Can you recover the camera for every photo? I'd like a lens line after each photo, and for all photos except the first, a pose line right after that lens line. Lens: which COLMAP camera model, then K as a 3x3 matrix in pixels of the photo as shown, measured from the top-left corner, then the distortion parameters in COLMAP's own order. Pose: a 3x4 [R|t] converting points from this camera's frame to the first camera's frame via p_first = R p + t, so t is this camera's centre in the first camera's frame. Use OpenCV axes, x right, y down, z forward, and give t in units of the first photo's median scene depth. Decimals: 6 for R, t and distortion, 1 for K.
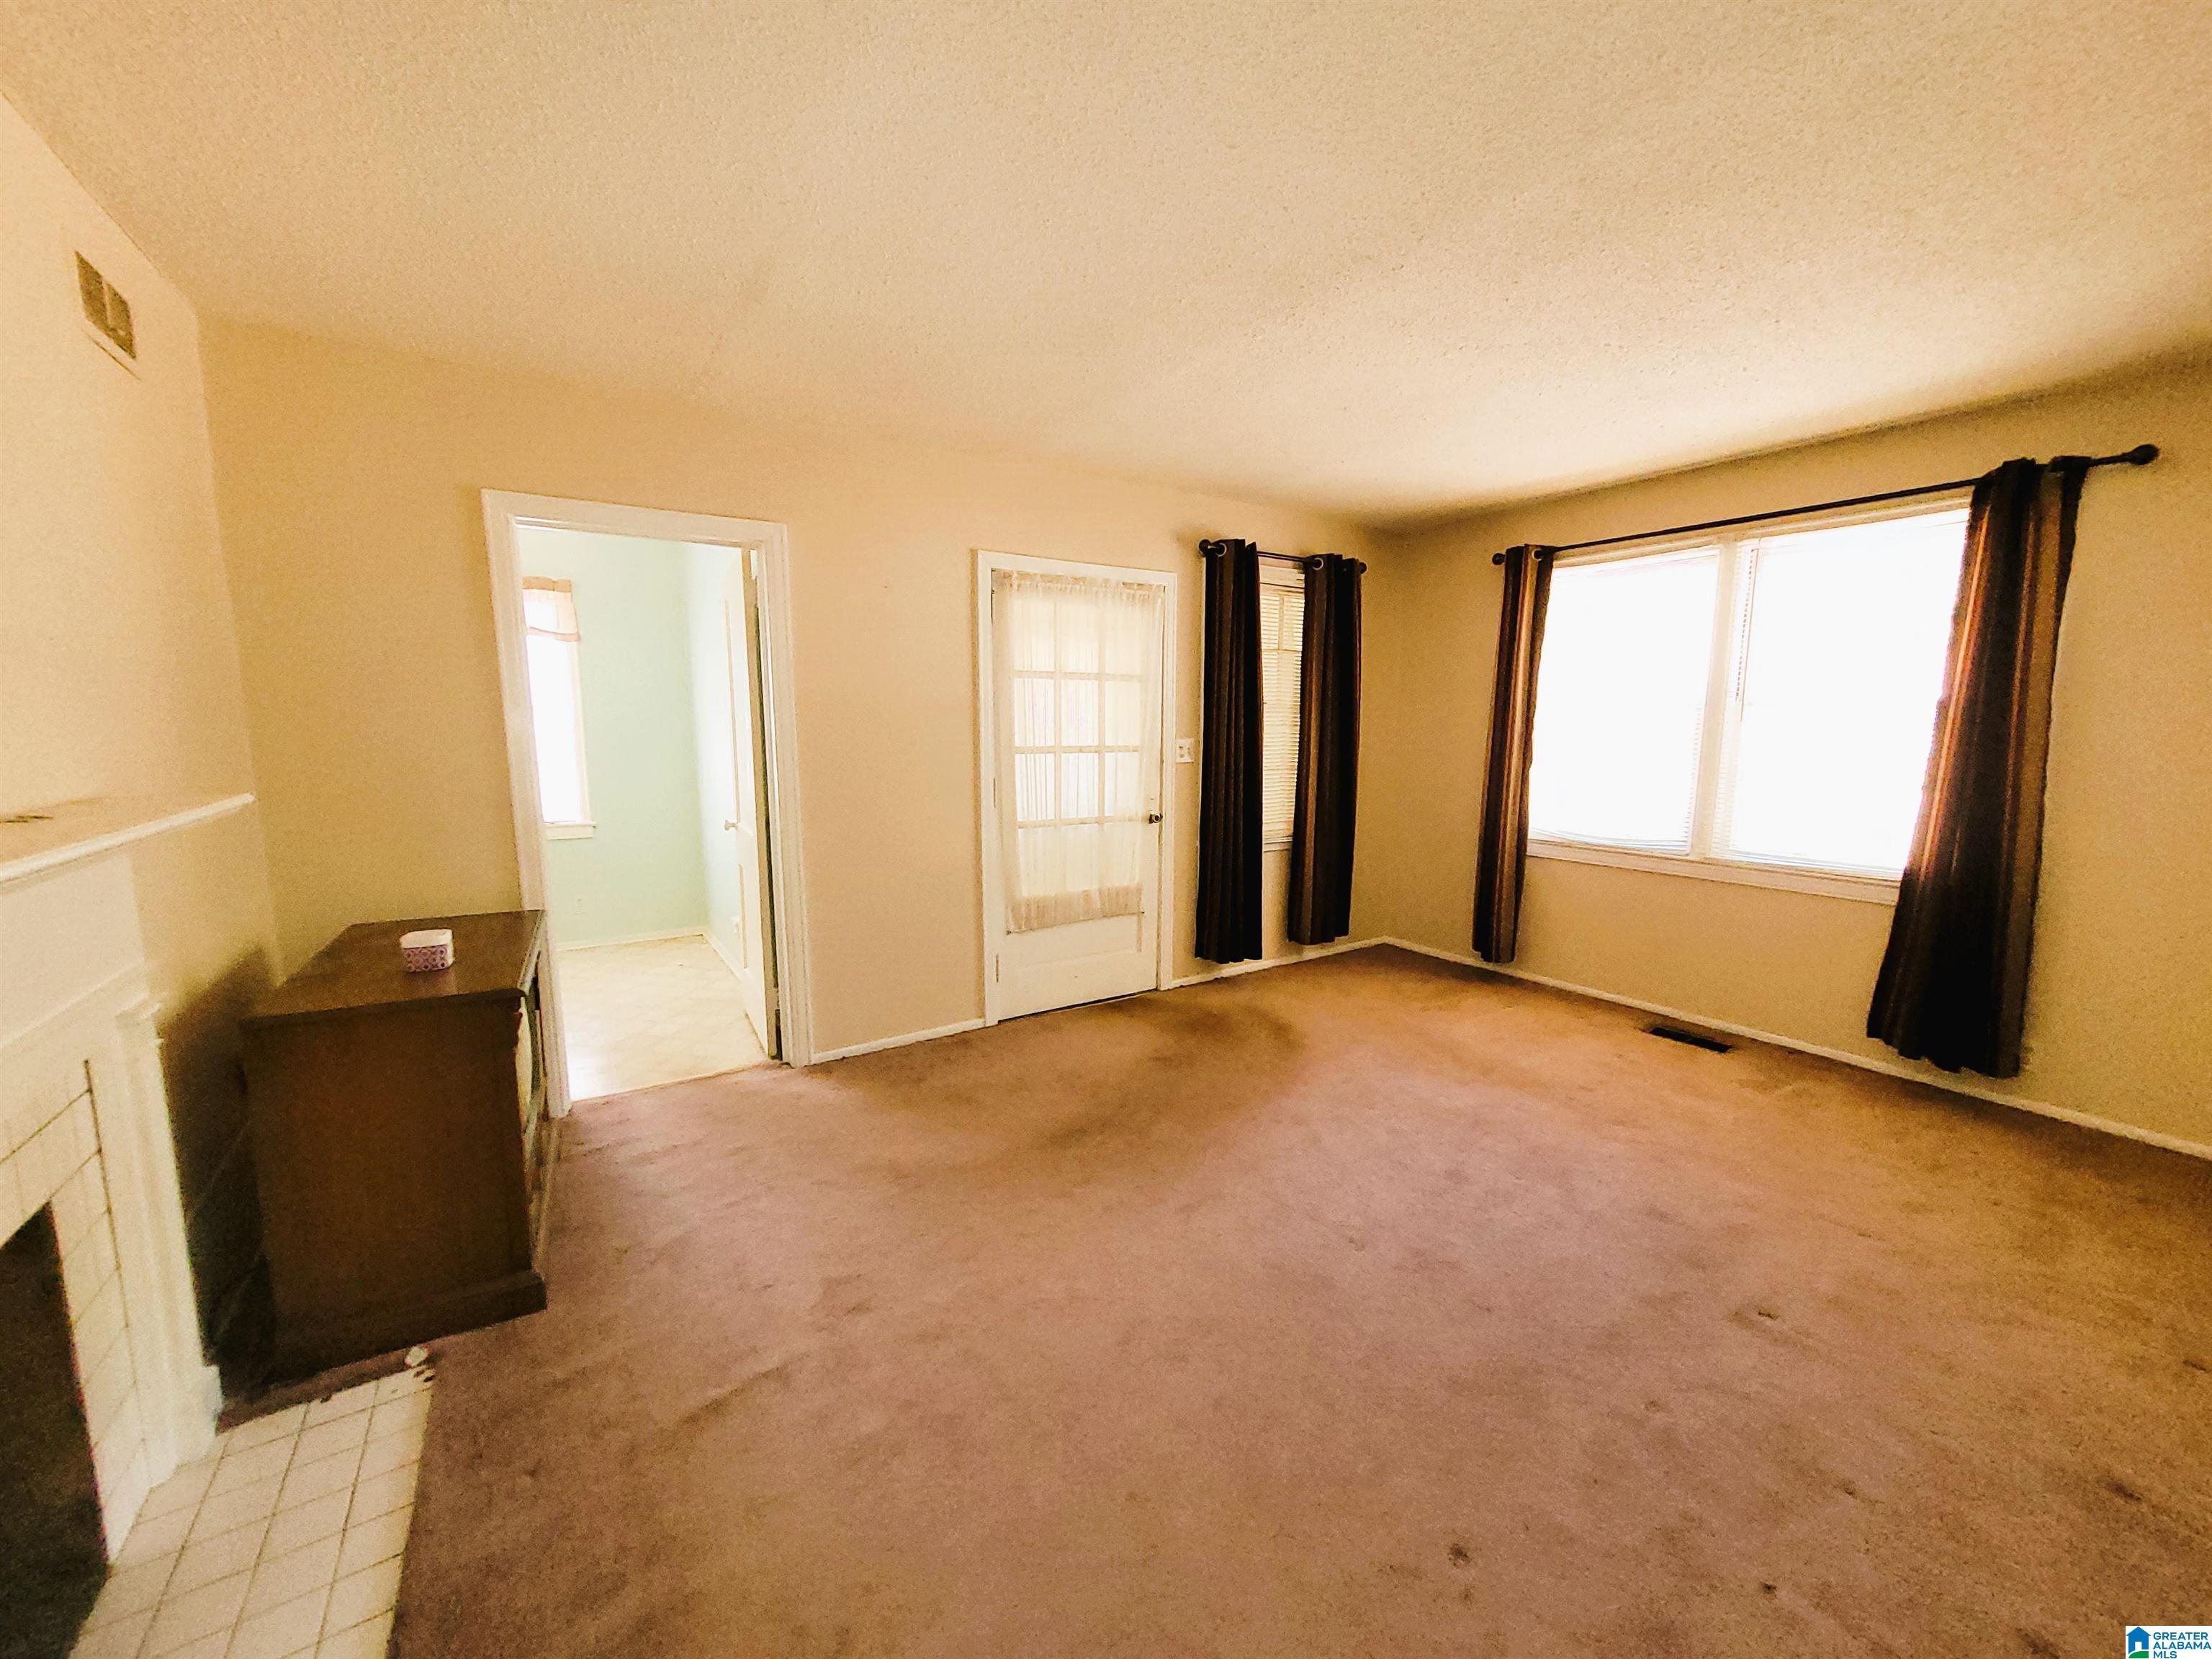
lens RADIAL K [[875.0, 0, 1108.7], [0, 875.0, 830.8], [0, 0, 1]] dist [-0.000196, 0.000007]
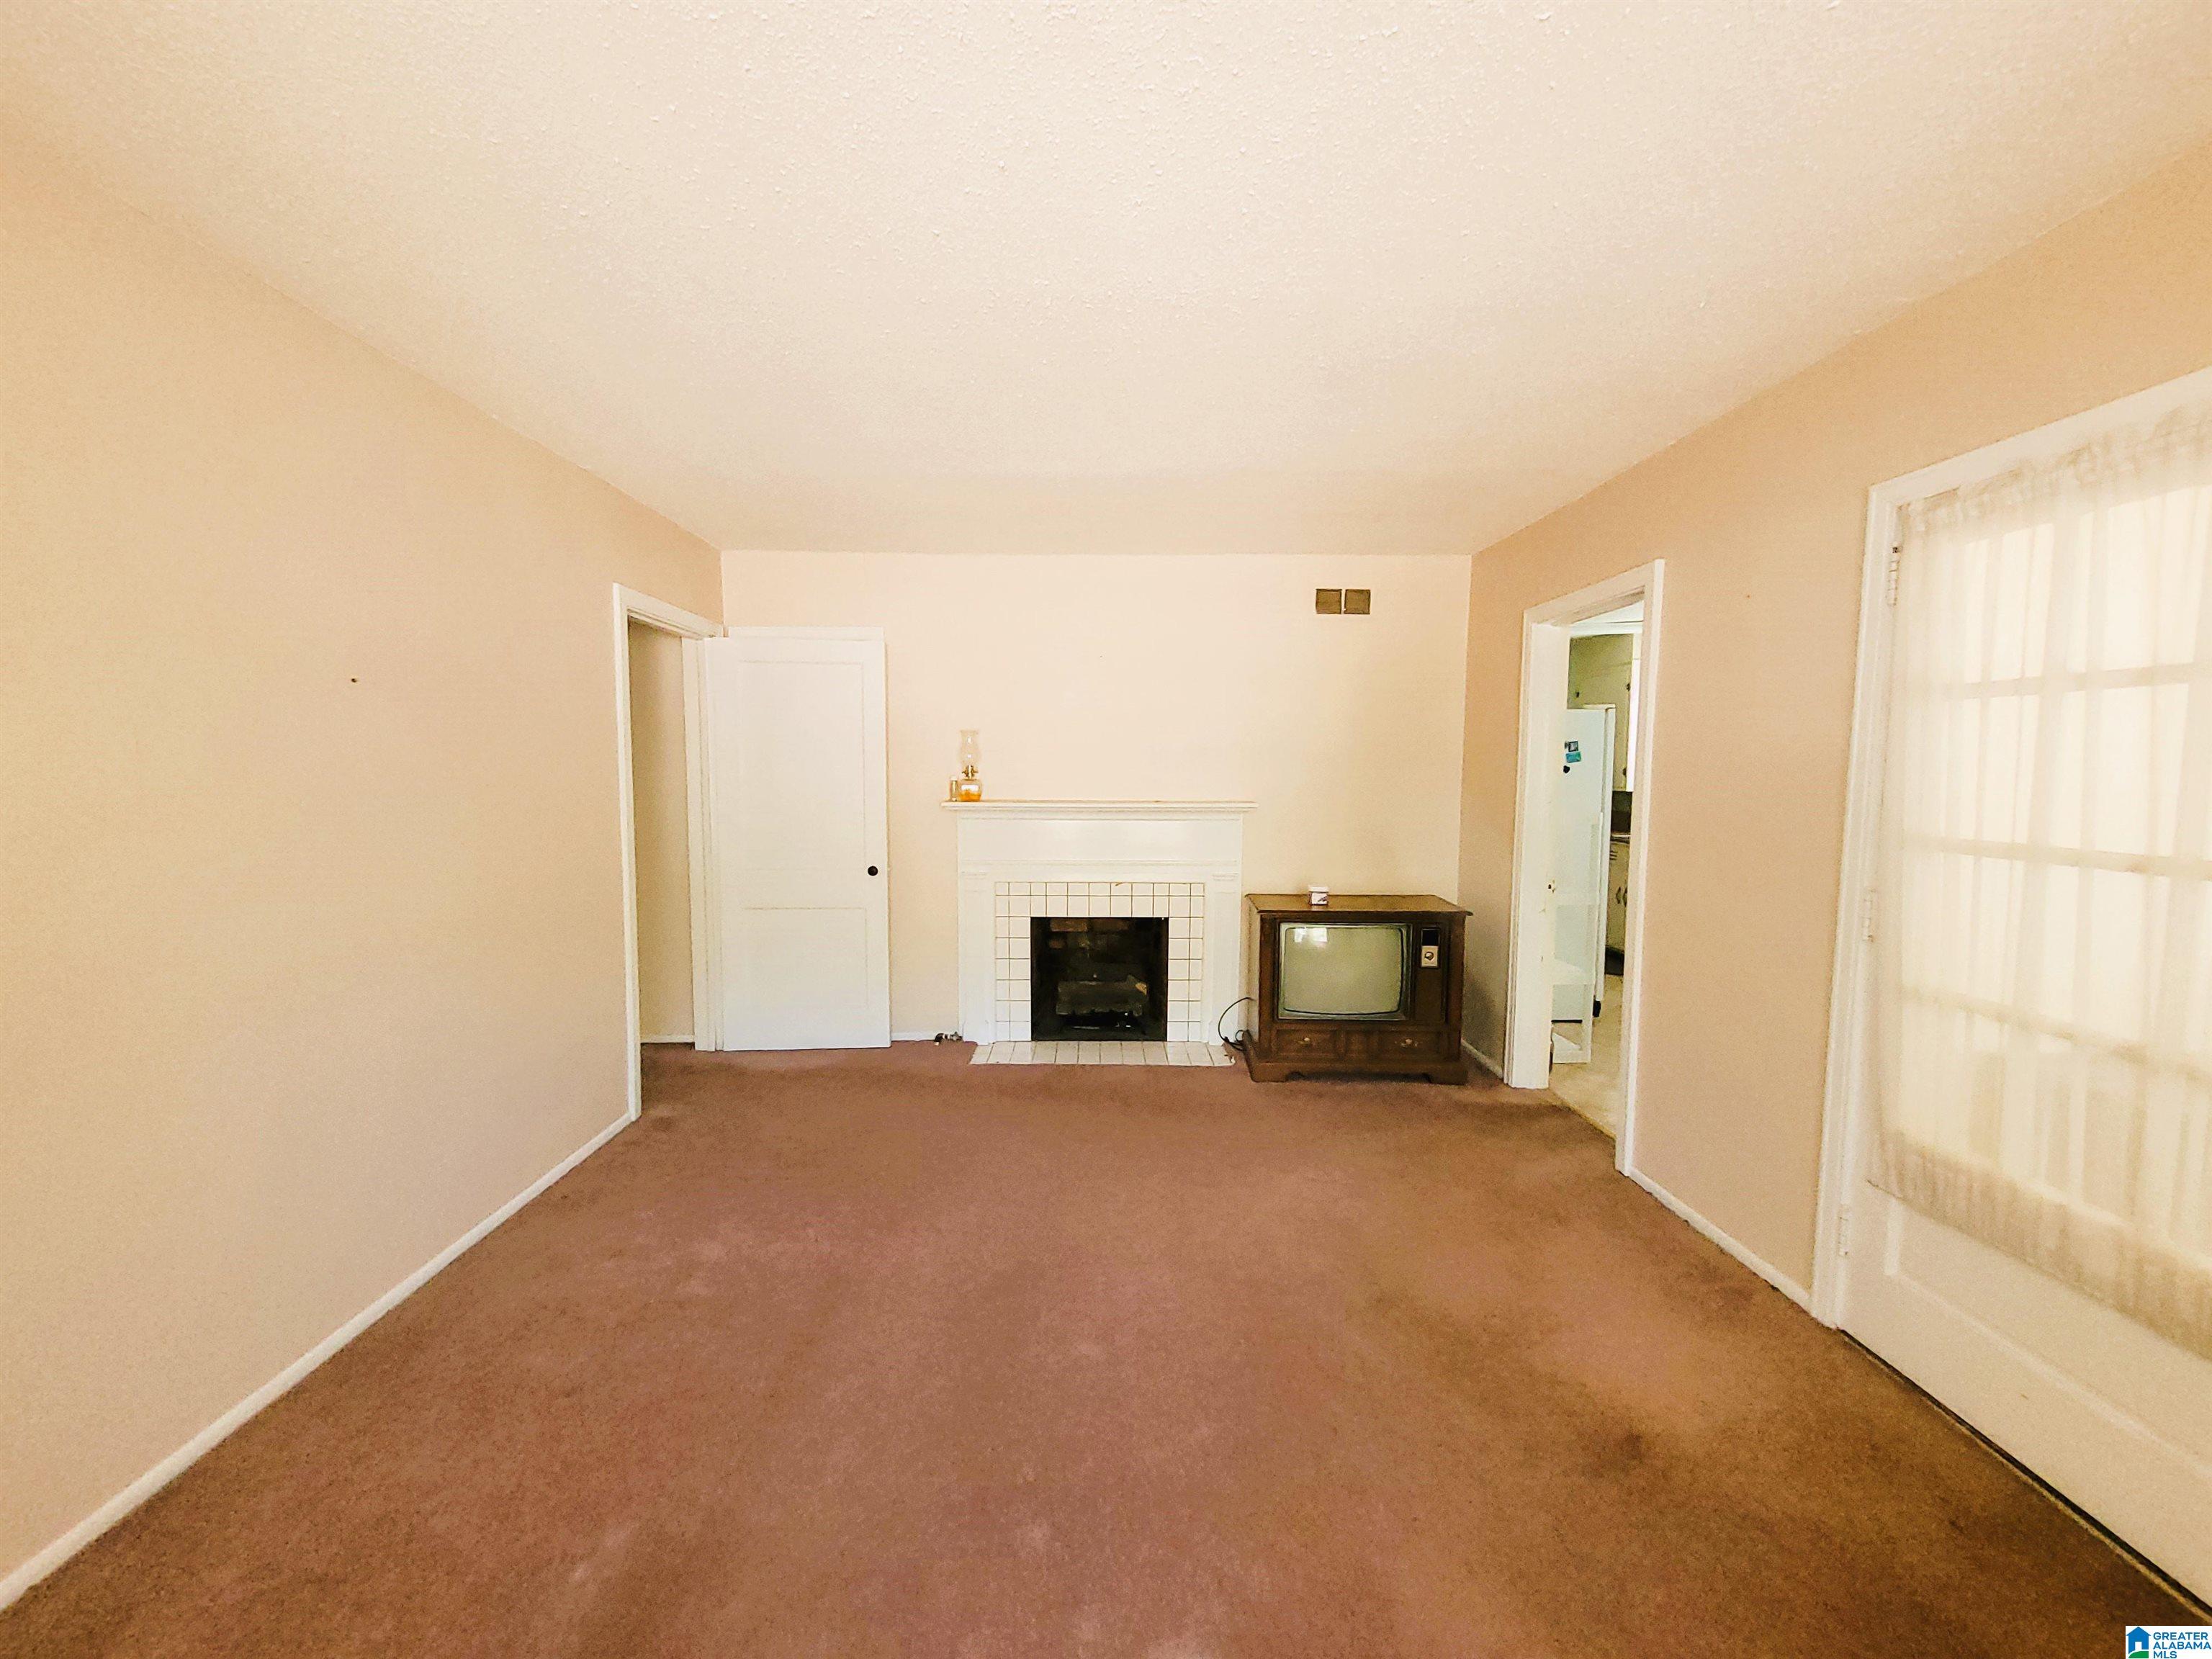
lens RADIAL K [[875.0, 0, 1107.4], [0, 875.0, 826.2], [0, 0, 1]] dist [-0.000196, 0.000007]
pose [[-0.531012, 0.055728, -0.845530, 0.566809], [-0.122083, 0.982393, 0.141420, -0.113428], [0.838523, 0.178320, -0.514859, 0.848290]]
